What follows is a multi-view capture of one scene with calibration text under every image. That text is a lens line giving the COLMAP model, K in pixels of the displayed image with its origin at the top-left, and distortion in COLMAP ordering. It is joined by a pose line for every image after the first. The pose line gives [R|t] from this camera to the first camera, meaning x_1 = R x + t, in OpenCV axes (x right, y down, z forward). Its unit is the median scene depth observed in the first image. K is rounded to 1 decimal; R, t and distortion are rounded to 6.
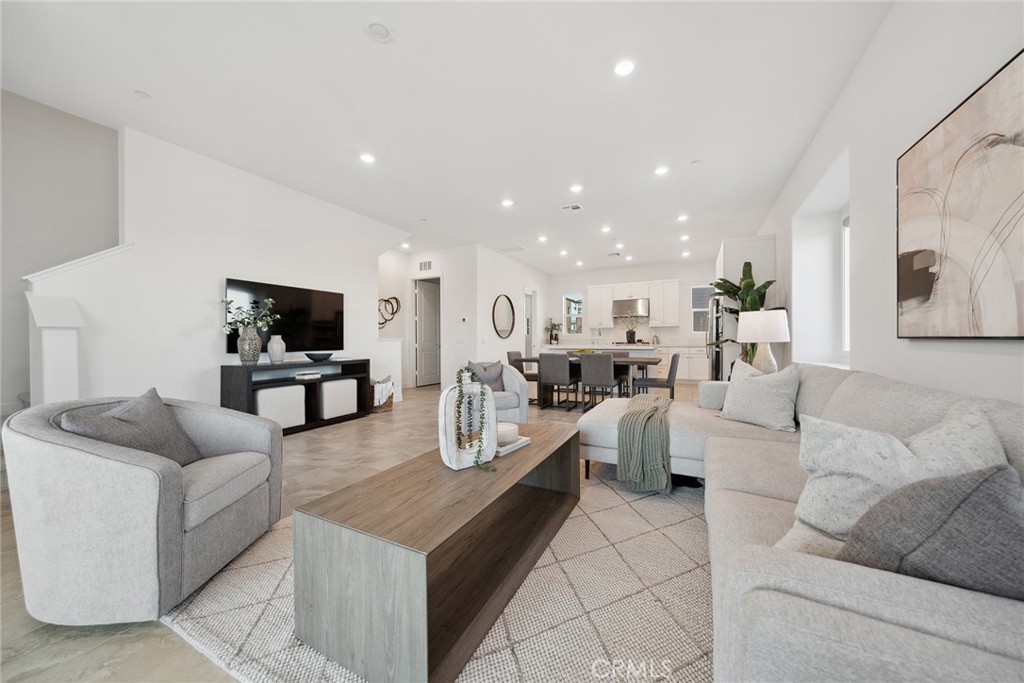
lens RADIAL K [[353.3, 0, 513.2], [0, 353.3, 344.5], [0, 0, 1]] dist [-0.002248, 0.000022]
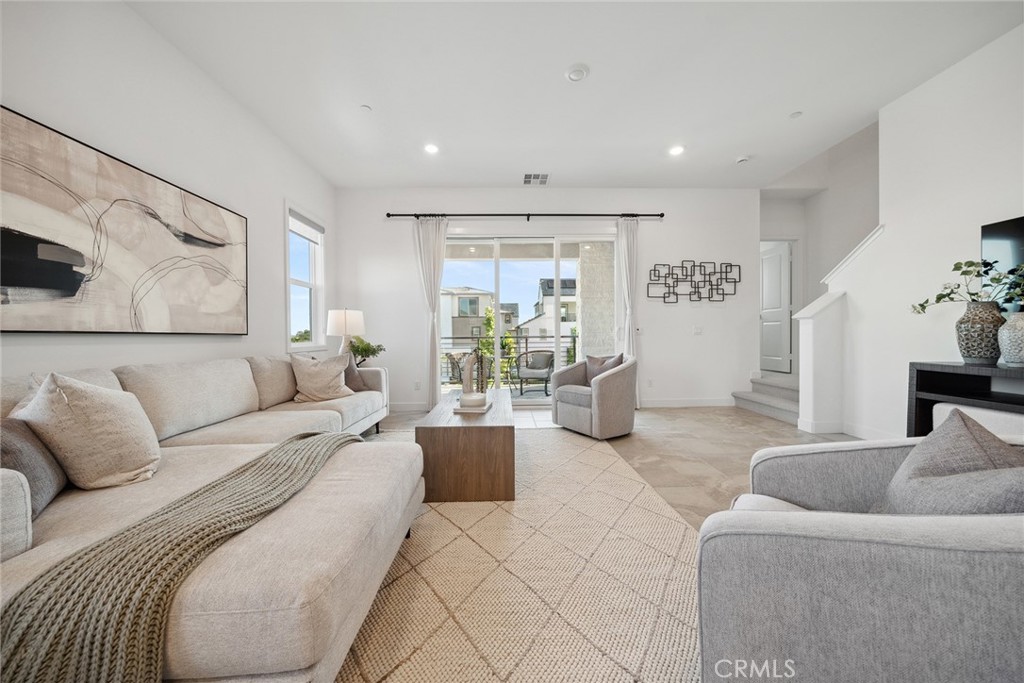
lens RADIAL K [[345.8, 0, 514.8], [0, 345.8, 340.3], [0, 0, 1]] dist [-0.004305, -0.000081]
pose [[-0.880519, 0.020356, -0.473573, 0.172701], [0.008551, 0.999597, 0.027068, -0.003843], [0.473933, 0.019785, -0.880339, 0.871997]]
